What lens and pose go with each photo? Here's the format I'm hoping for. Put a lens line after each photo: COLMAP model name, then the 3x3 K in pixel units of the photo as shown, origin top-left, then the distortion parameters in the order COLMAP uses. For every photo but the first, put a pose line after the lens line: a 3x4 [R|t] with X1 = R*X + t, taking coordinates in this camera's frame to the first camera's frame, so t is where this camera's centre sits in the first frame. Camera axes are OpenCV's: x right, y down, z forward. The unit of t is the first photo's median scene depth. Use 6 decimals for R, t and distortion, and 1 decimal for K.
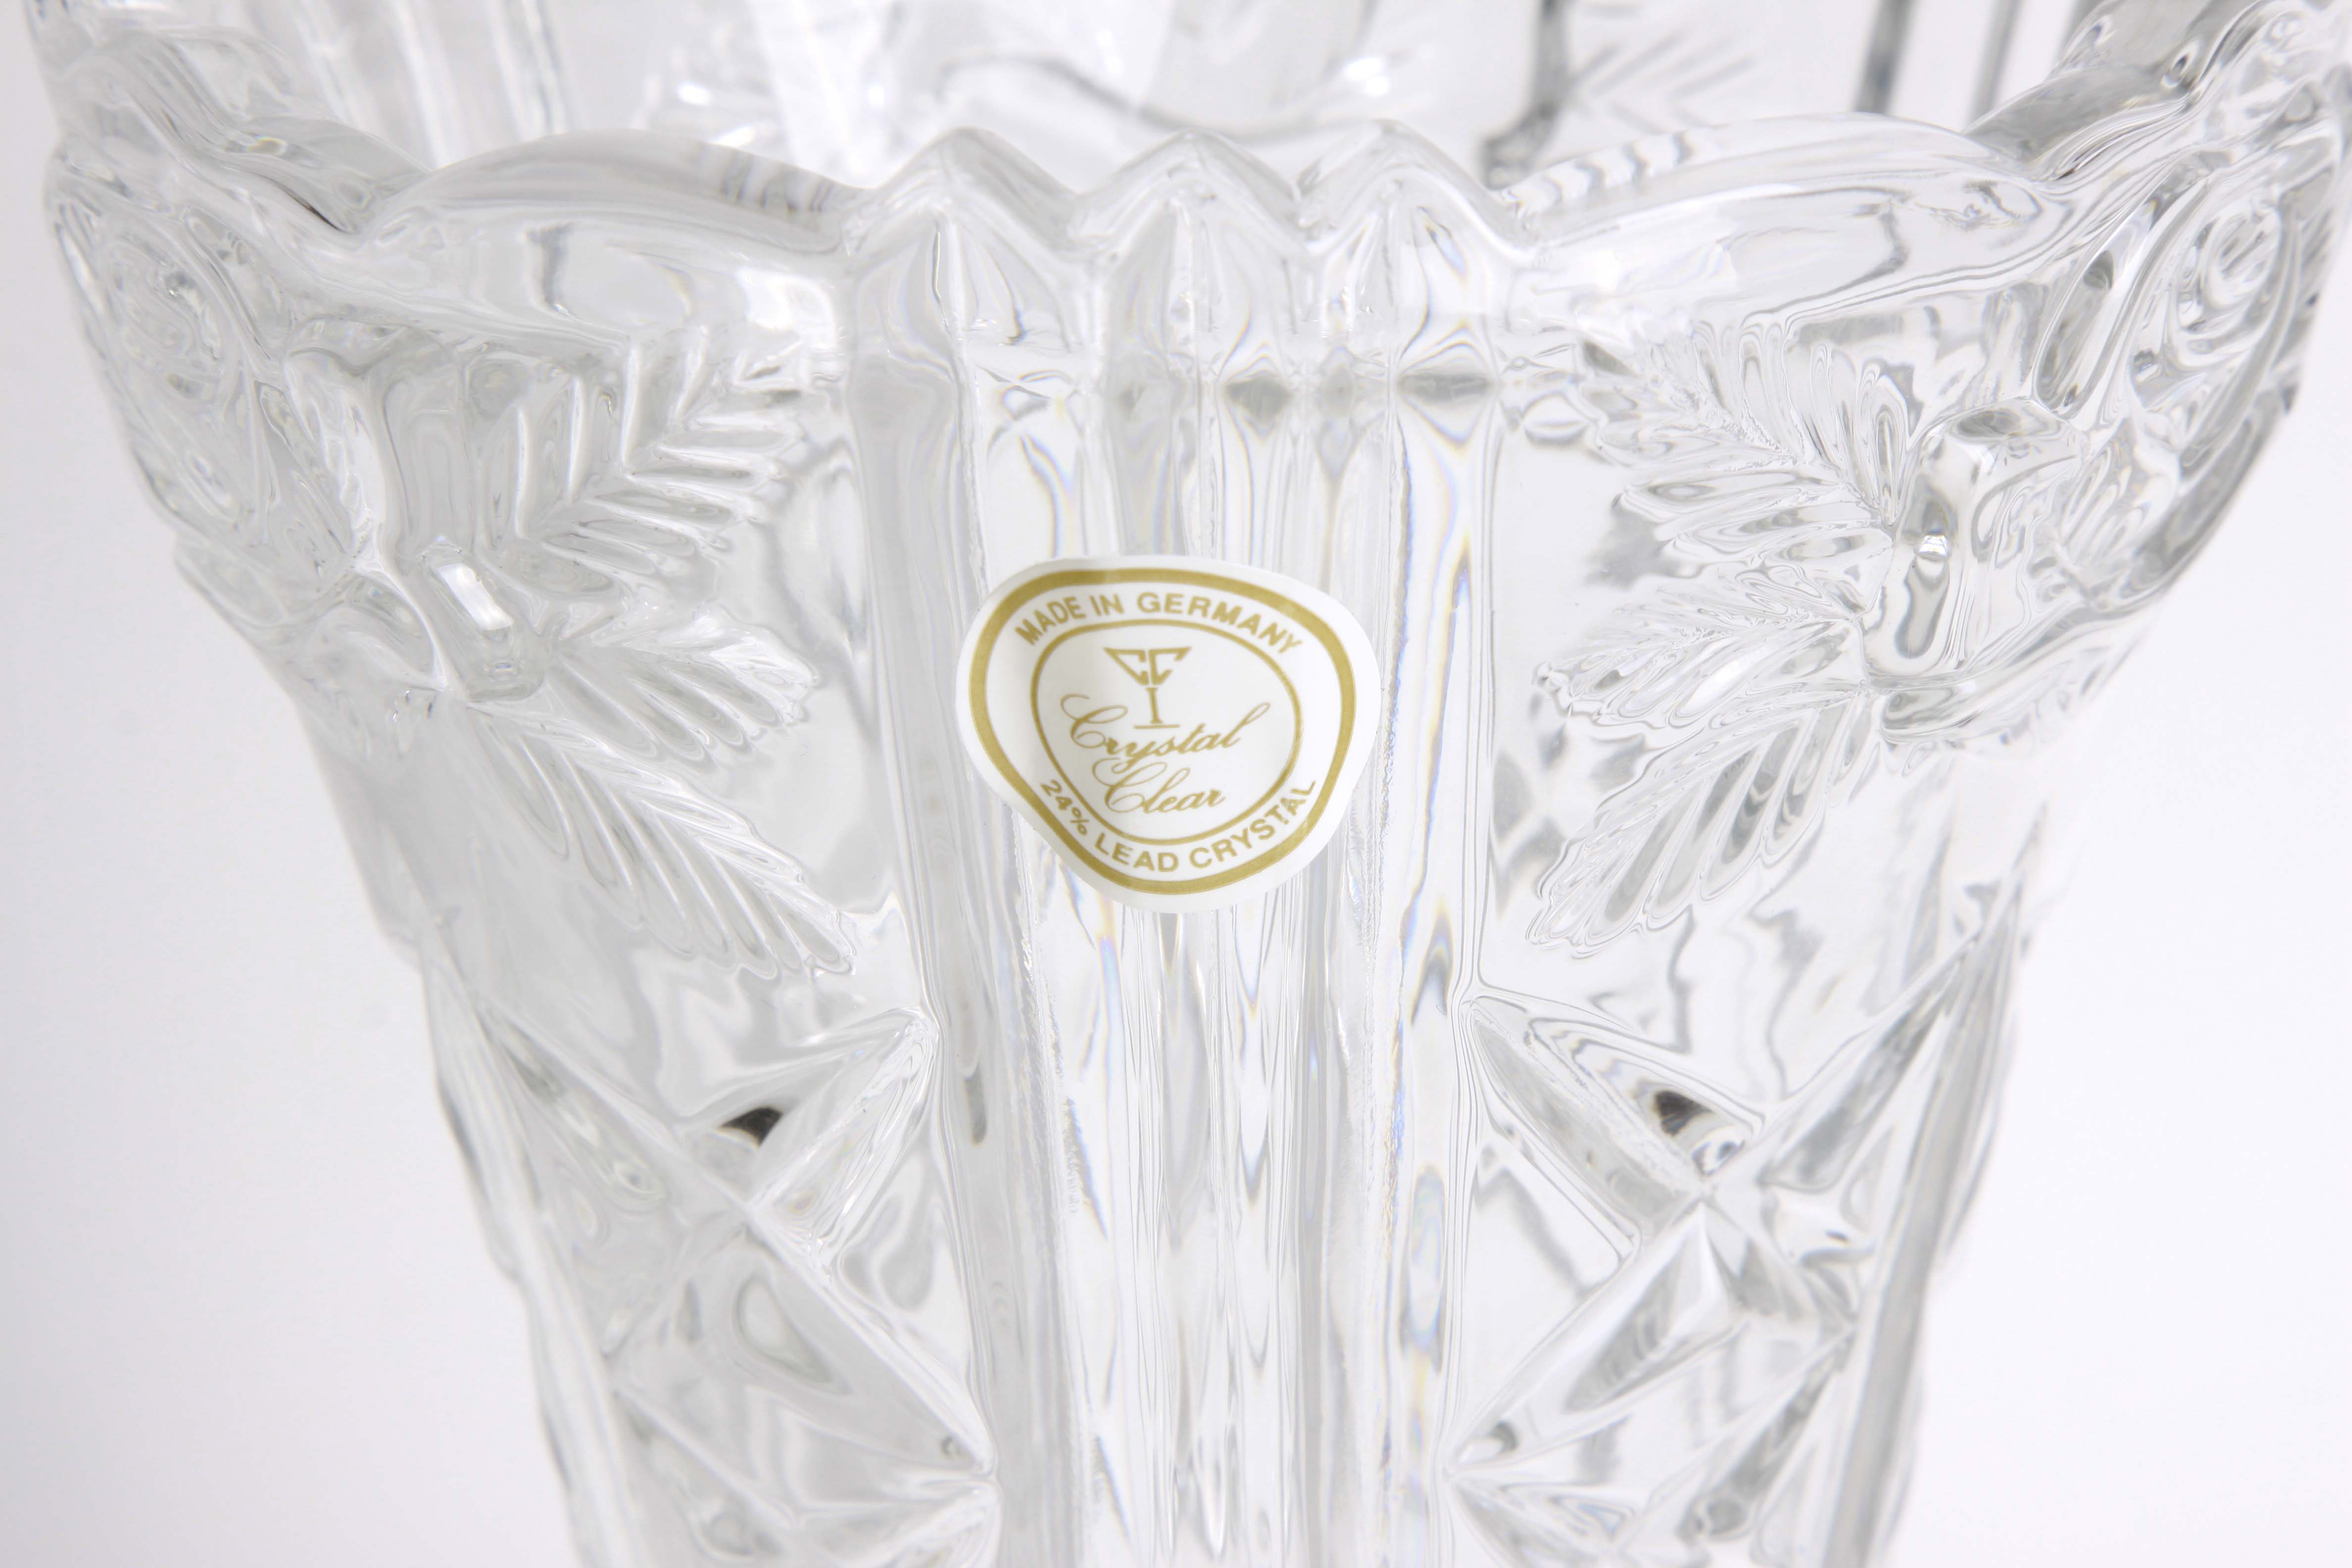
lens RADIAL K [[9432.5, 0, 1179.4], [0, 9432.5, 785.1], [0, 0, 1]] dist [0.224326, 0.000000]
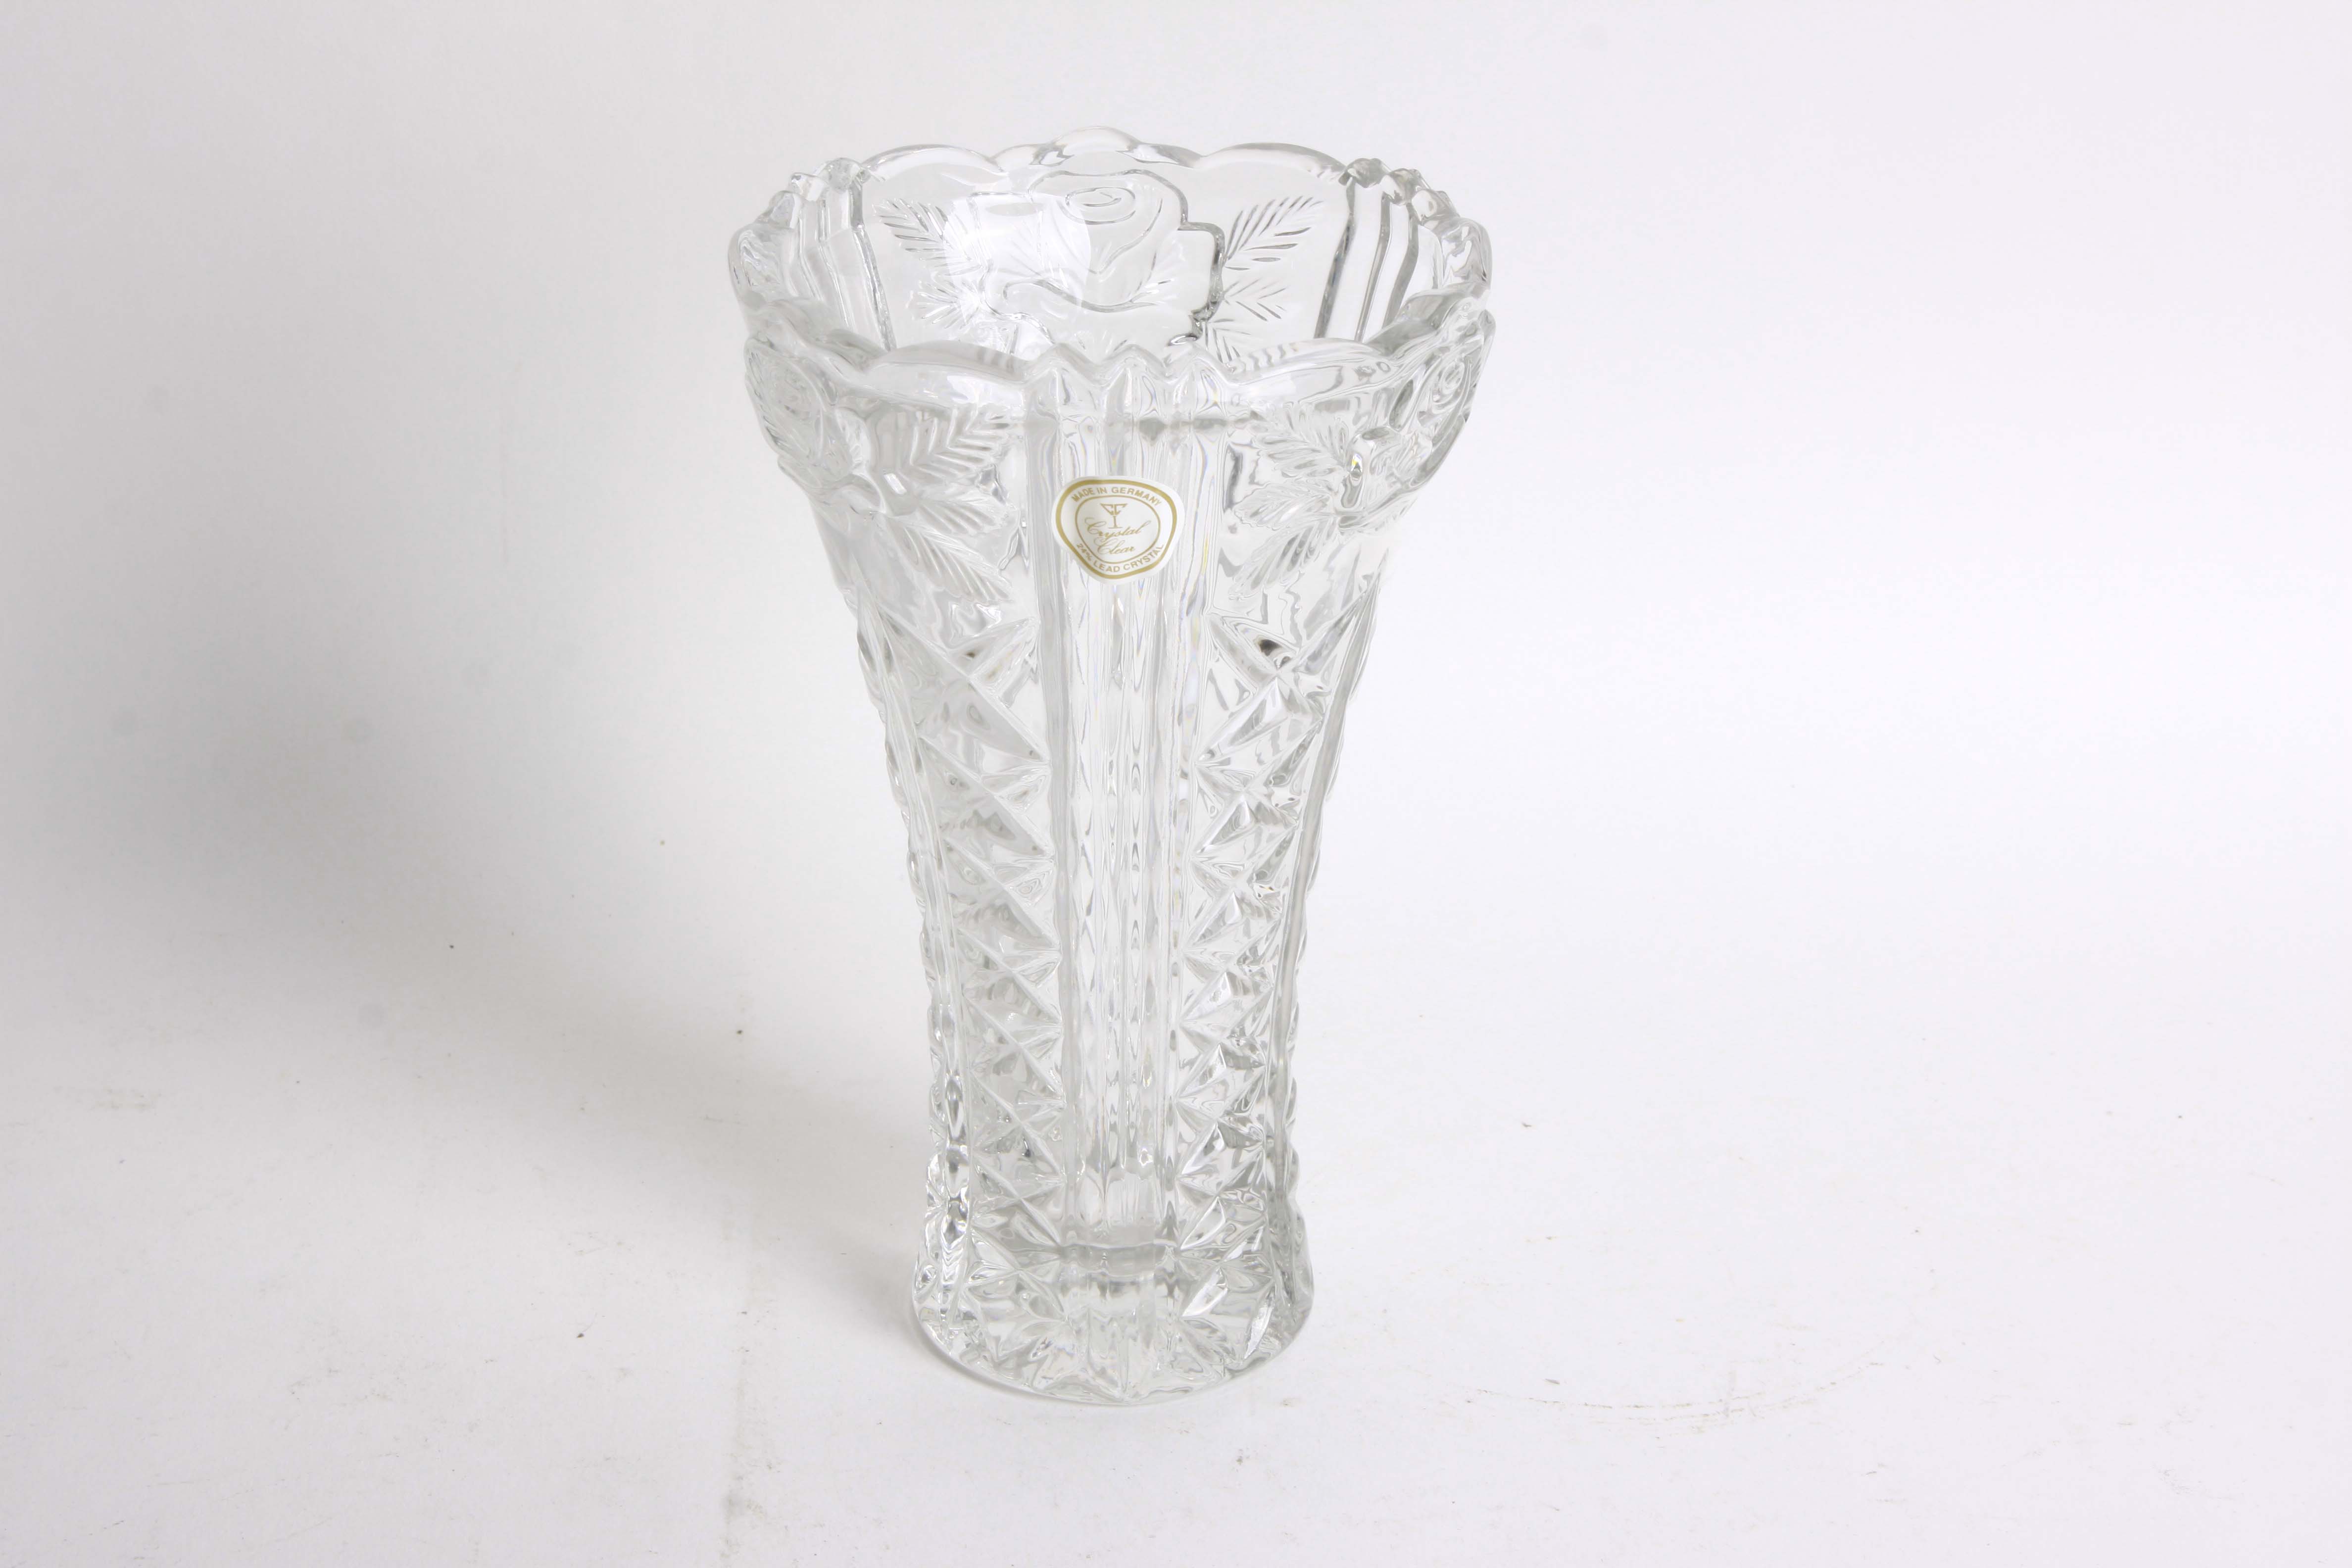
lens RADIAL K [[5704.6, 0, 1162.8], [0, 5704.6, 779.8], [0, 0, 1]] dist [0.100705, 0.000000]
pose [[0.997987, 0.002780, 0.063351, -0.107373], [-0.006609, 0.998158, 0.060309, -0.037174], [-0.063067, -0.060607, 0.996167, -0.924423]]
